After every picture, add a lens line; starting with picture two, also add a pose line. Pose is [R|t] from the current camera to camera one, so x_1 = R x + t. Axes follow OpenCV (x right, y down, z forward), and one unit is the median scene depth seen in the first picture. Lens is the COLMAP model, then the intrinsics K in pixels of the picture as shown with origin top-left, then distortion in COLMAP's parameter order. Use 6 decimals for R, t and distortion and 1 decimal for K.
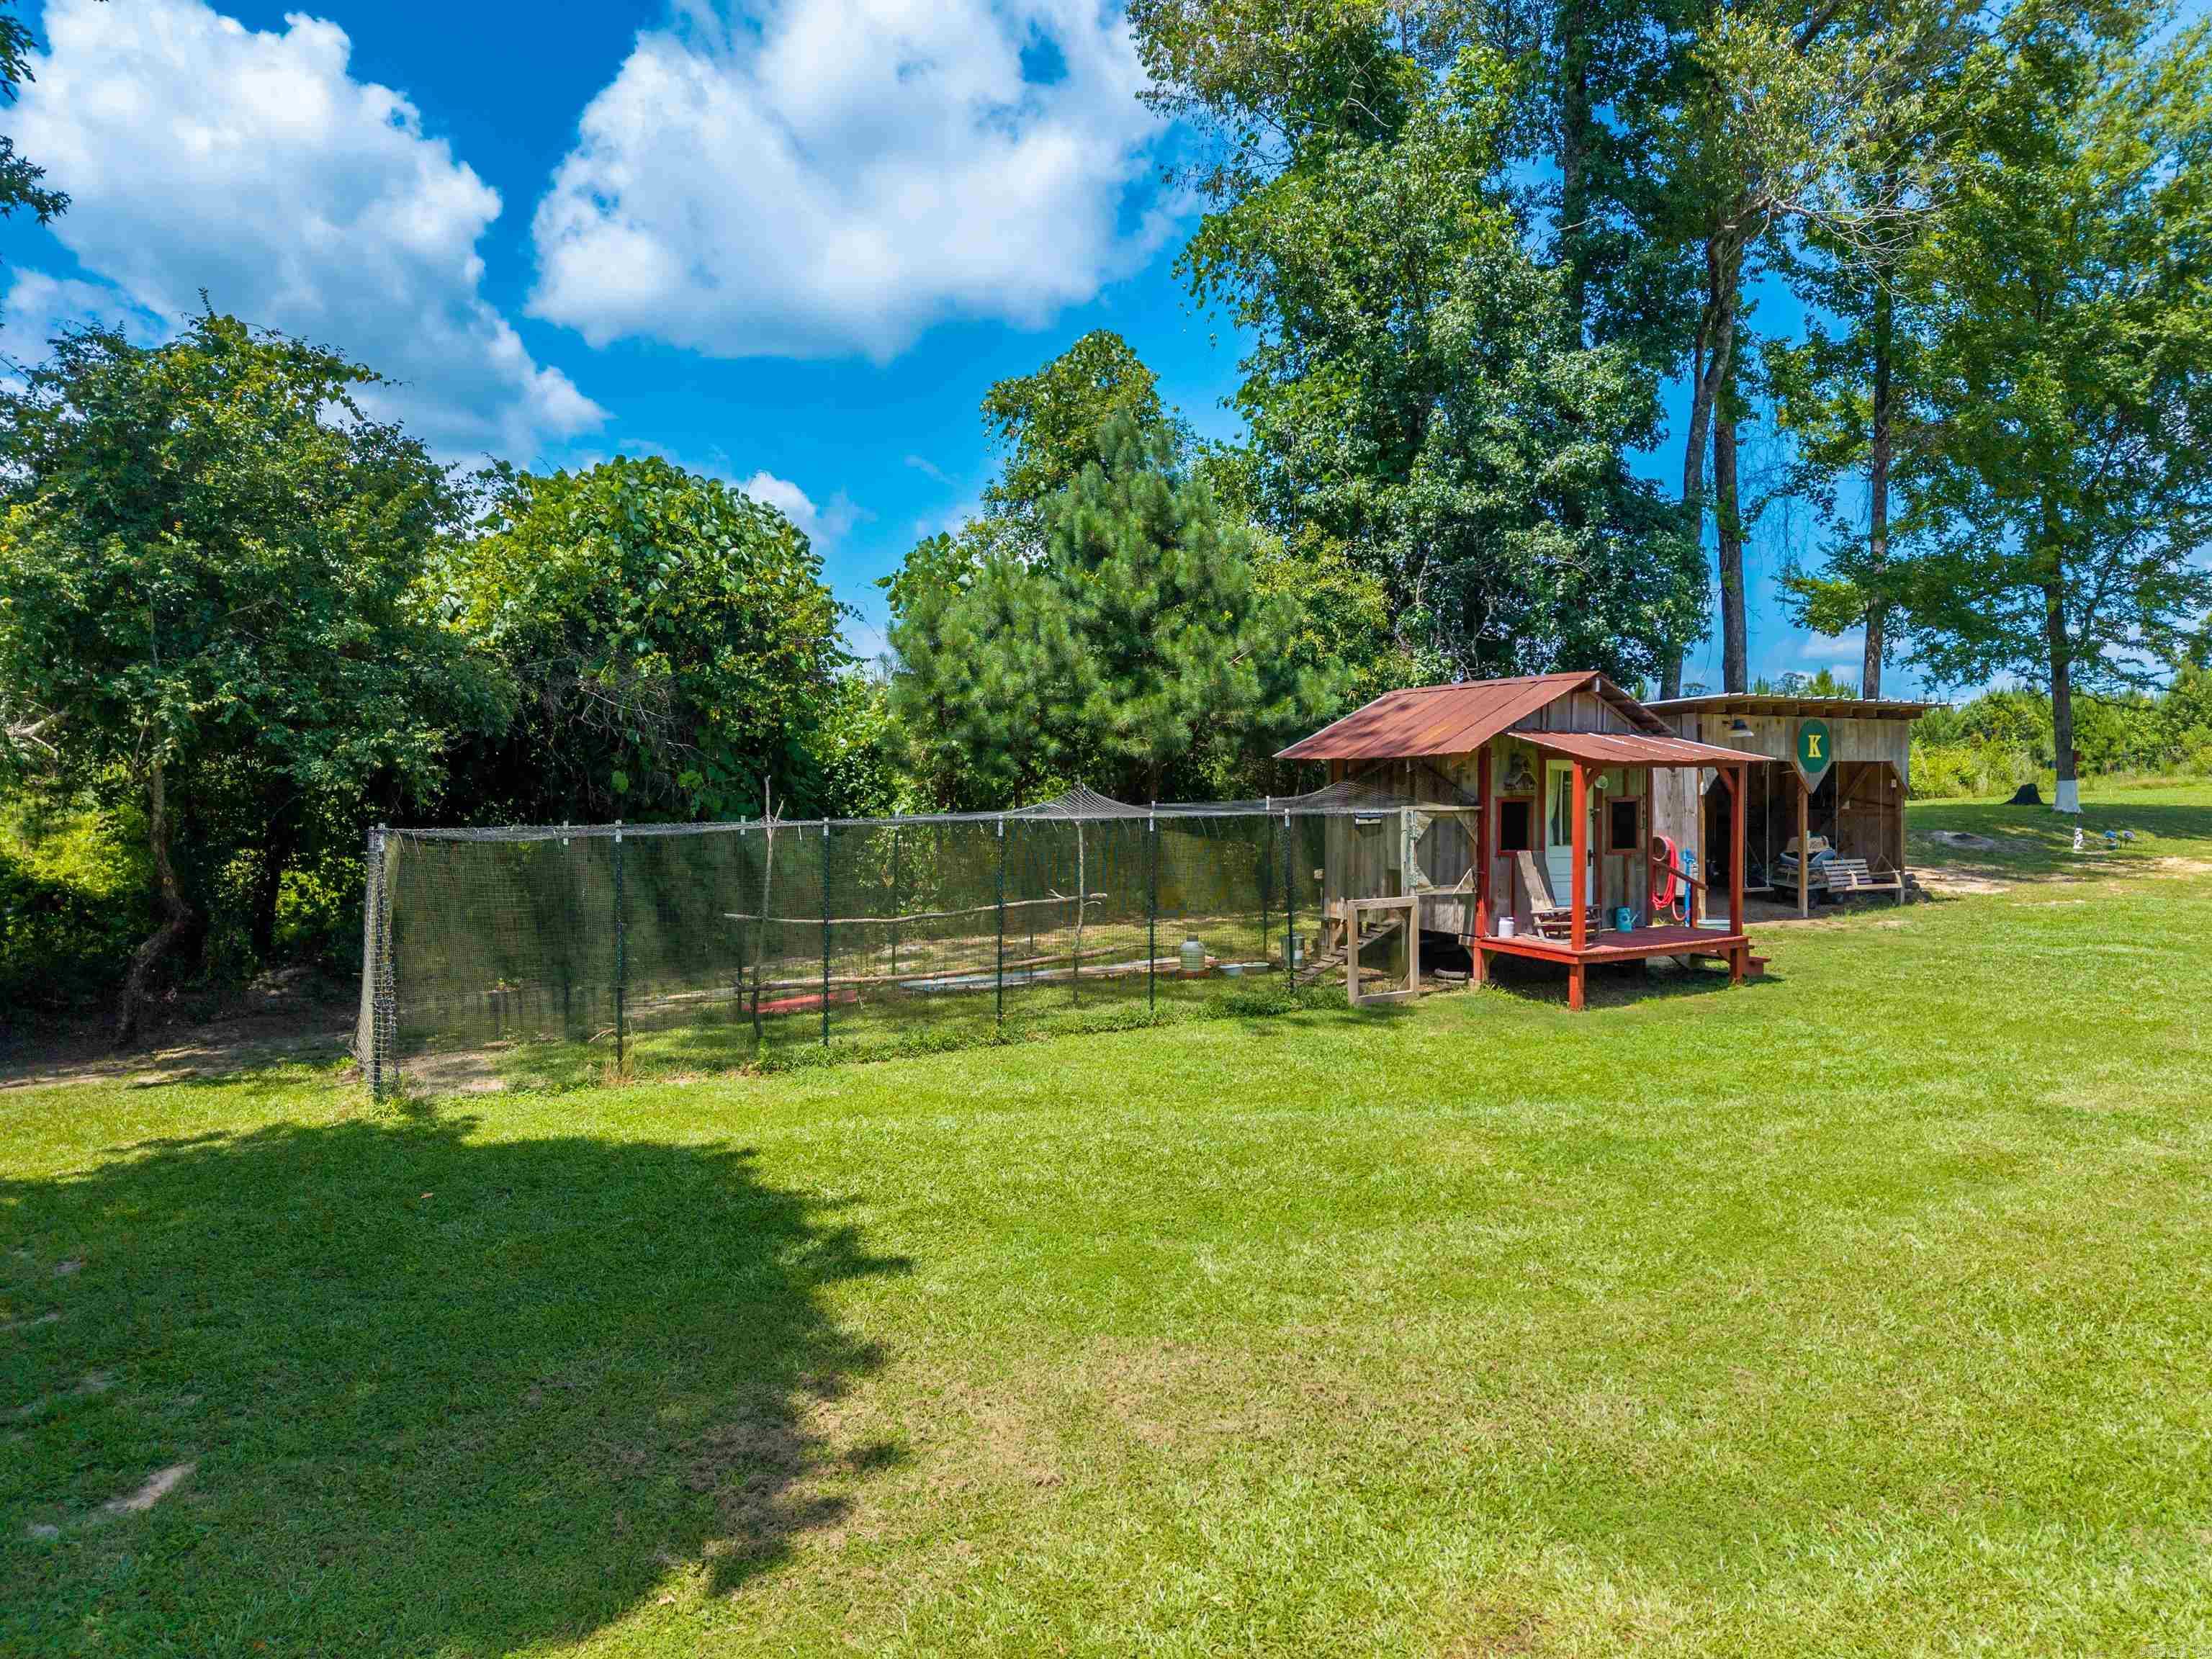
lens RADIAL K [[1499.0, 0, 1096.5], [0, 1499.0, 823.6], [0, 0, 1]] dist [-0.000572, -0.003280]
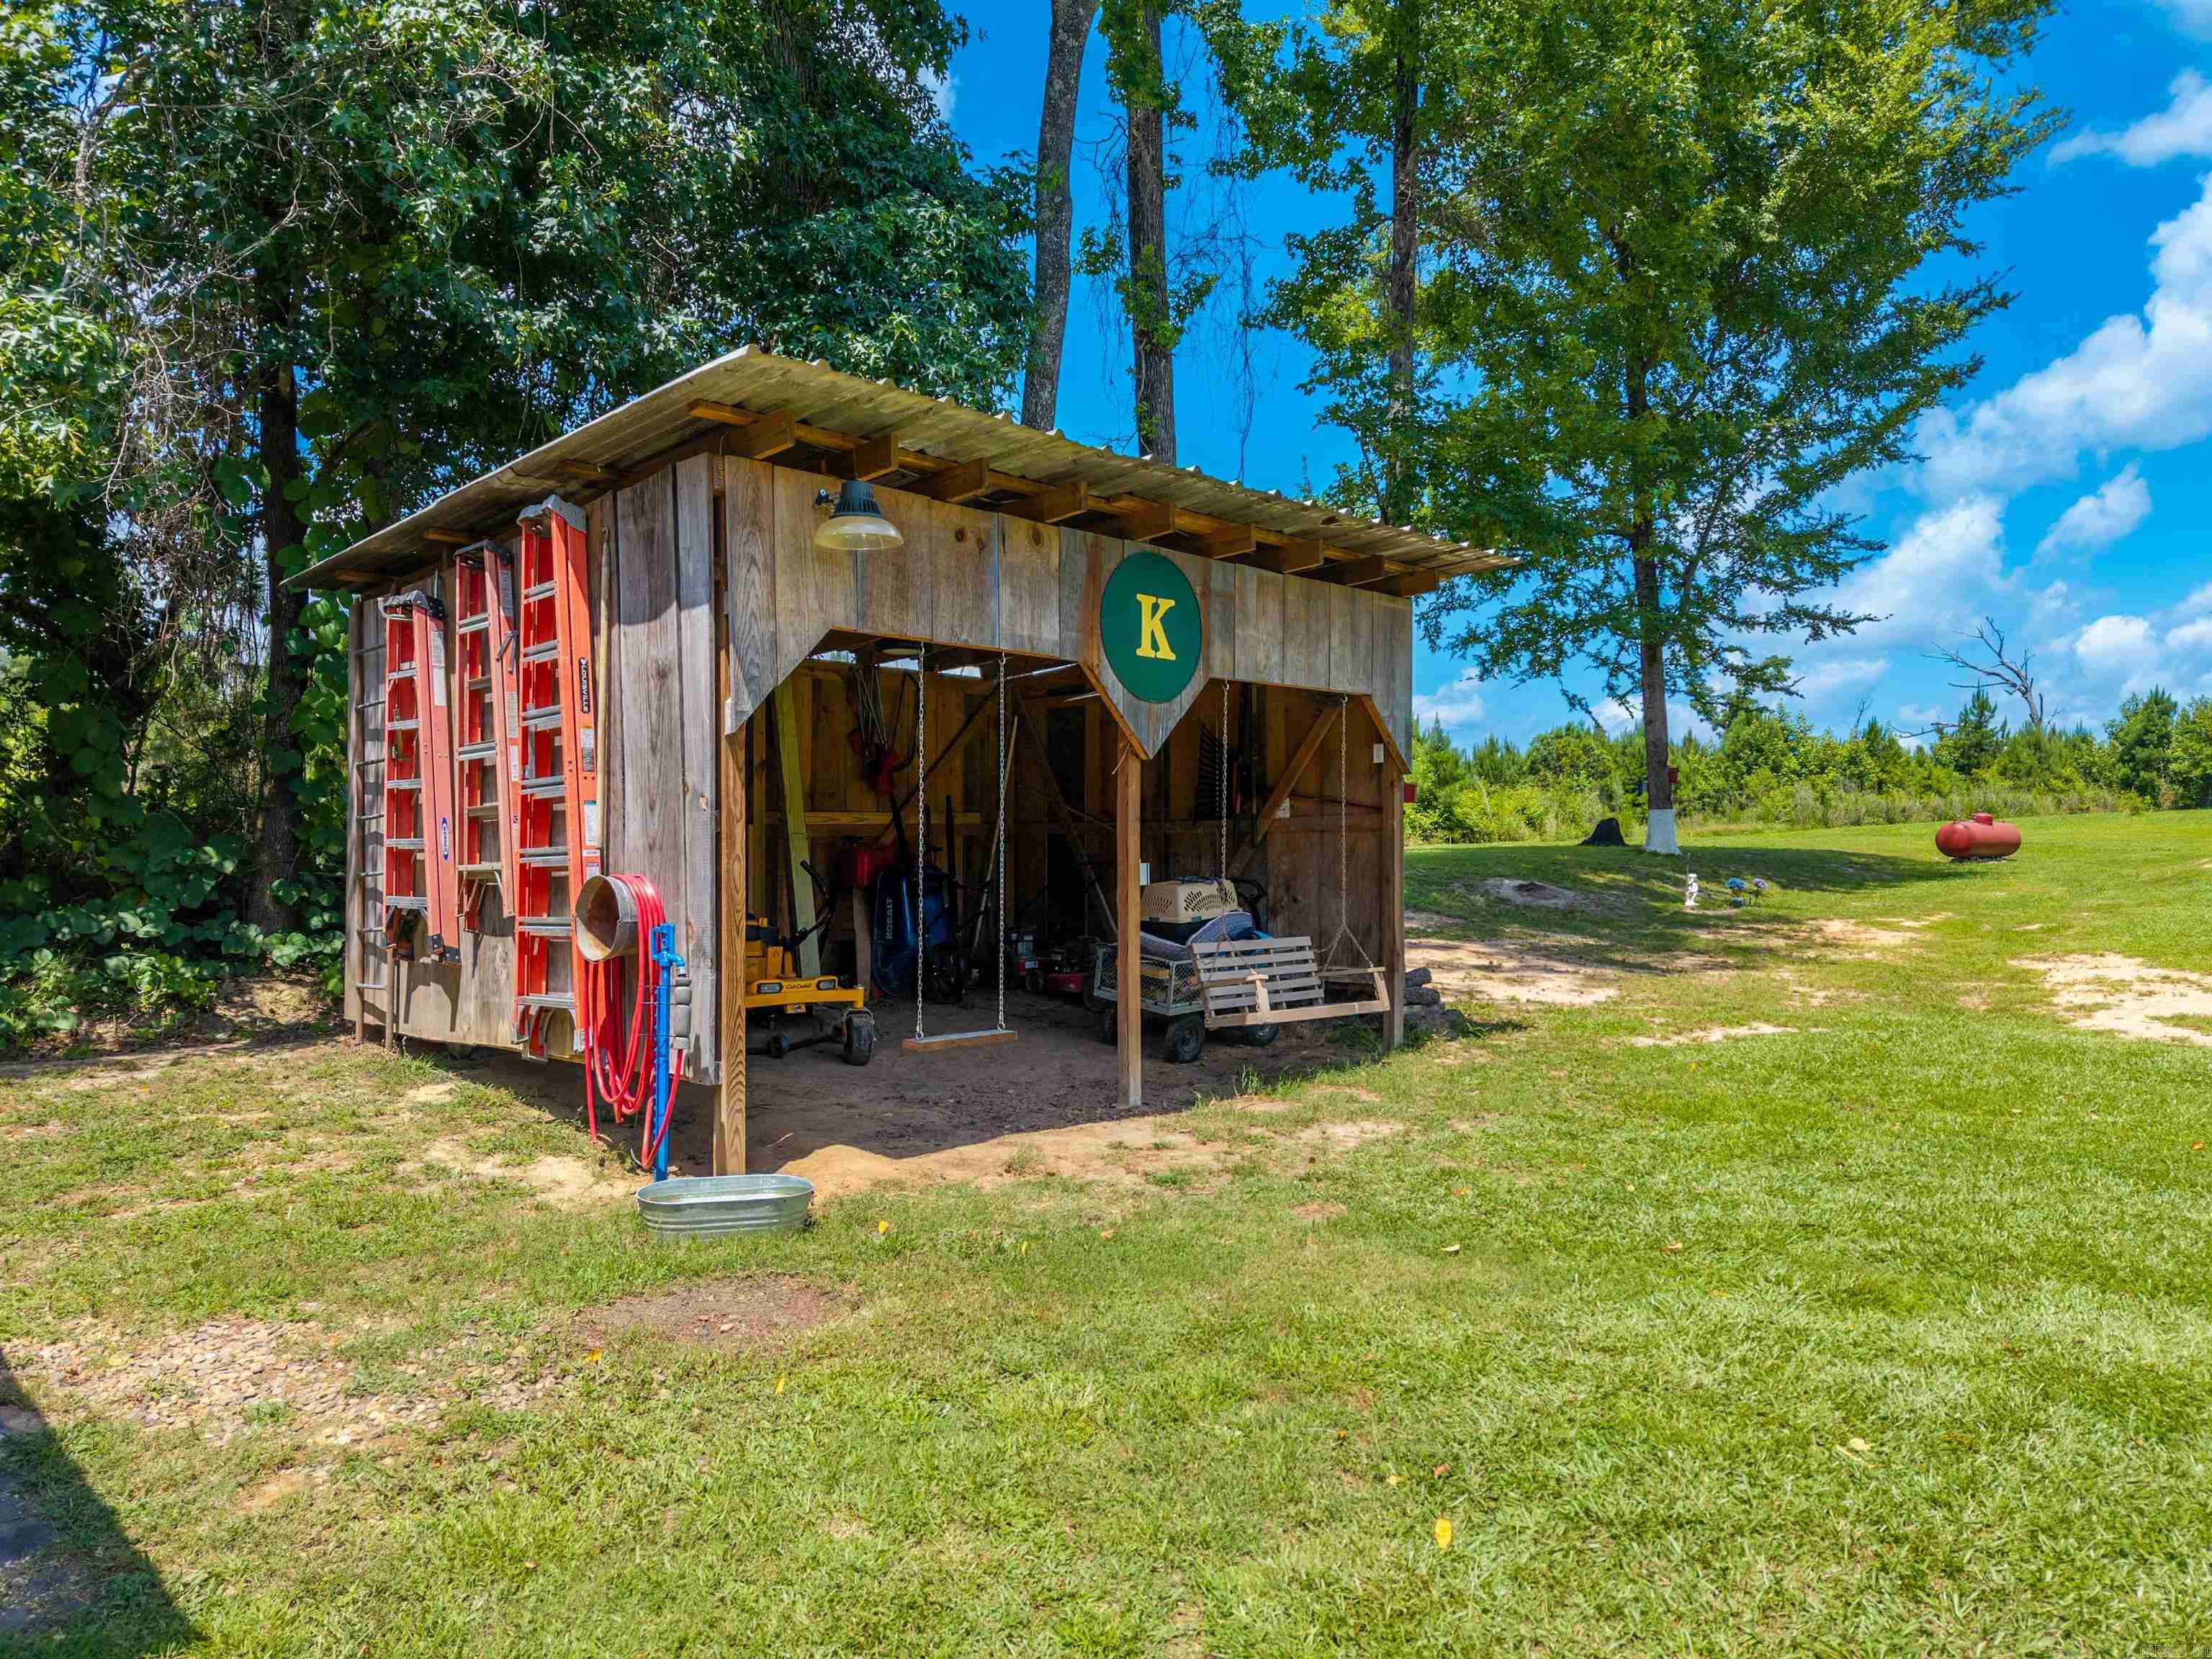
lens RADIAL K [[1499.0, 0, 1103.2], [0, 1499.0, 845.8], [0, 0, 1]] dist [-0.000572, -0.003280]
pose [[0.969608, 0.008385, 0.244521, 0.249038], [-0.003201, 0.999762, -0.021592, 0.005557], [-0.244644, 0.020153, 0.969404, 0.430952]]
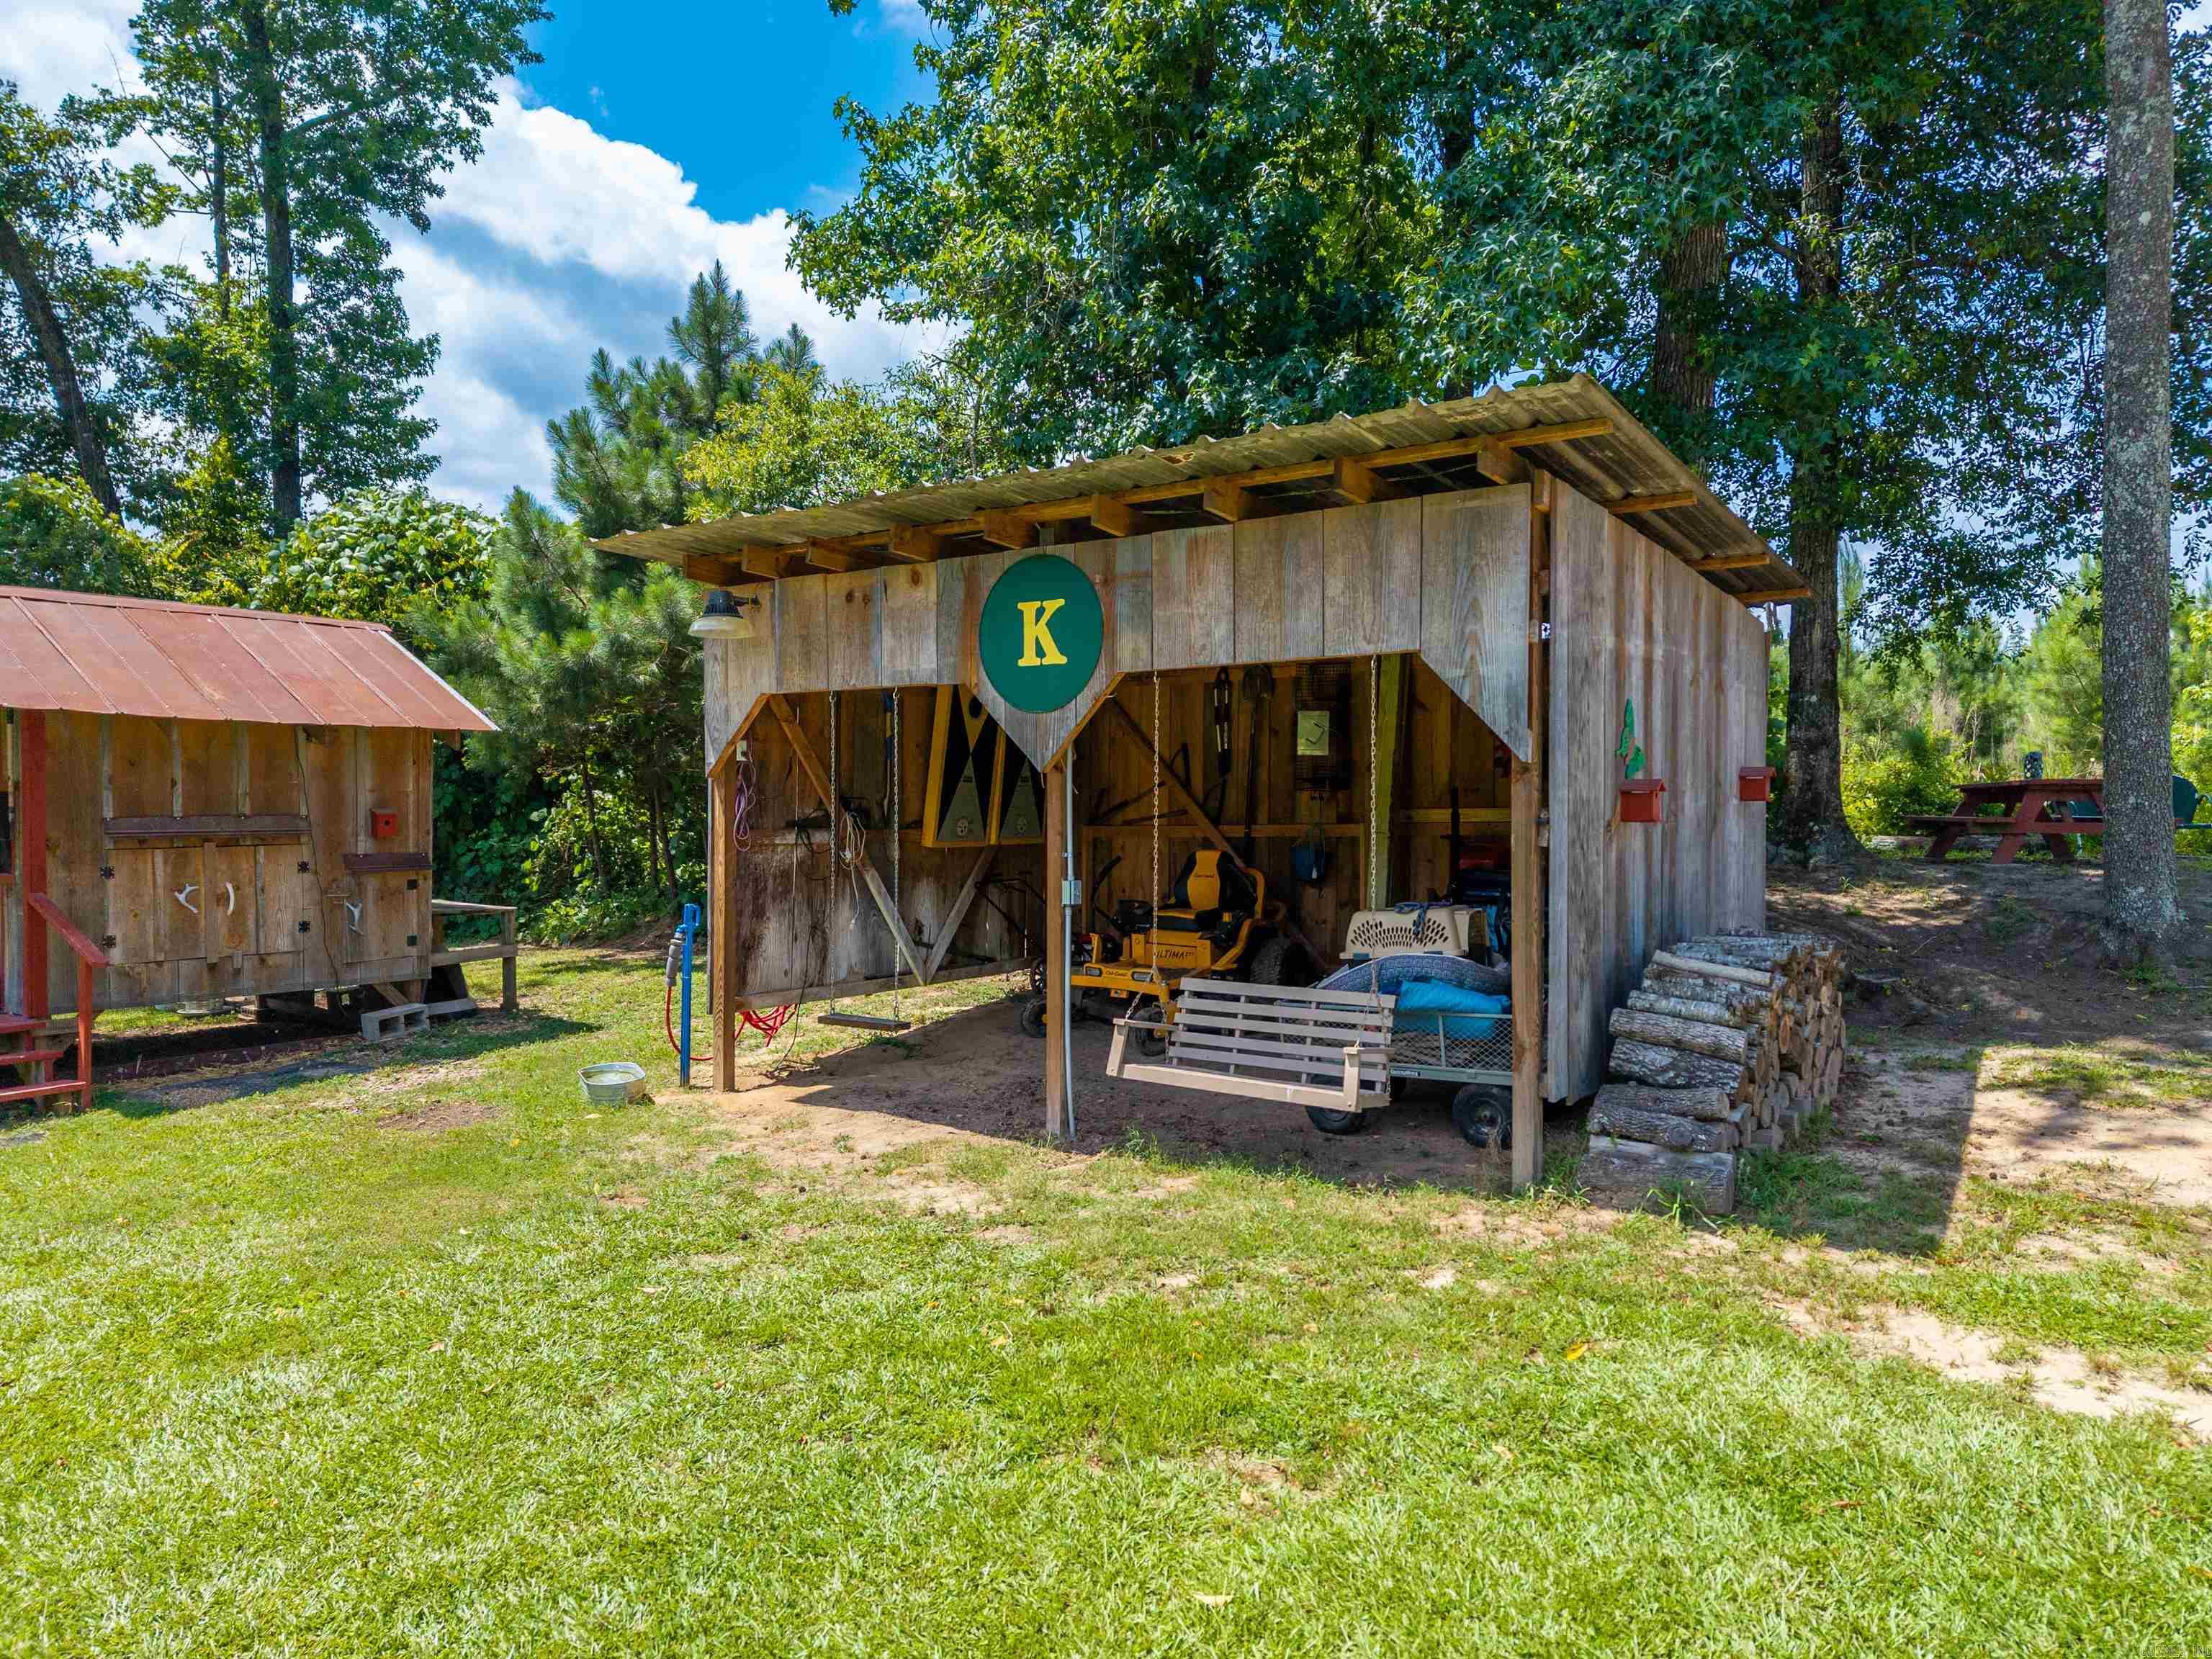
lens RADIAL K [[1499.0, 0, 1113.2], [0, 1499.0, 818.8], [0, 0, 1]] dist [-0.000572, -0.003280]
pose [[0.401752, 0.019198, -0.915547, 0.521726], [-0.013457, 0.999796, 0.015059, -0.009578], [0.915649, 0.006271, 0.401929, 0.575682]]
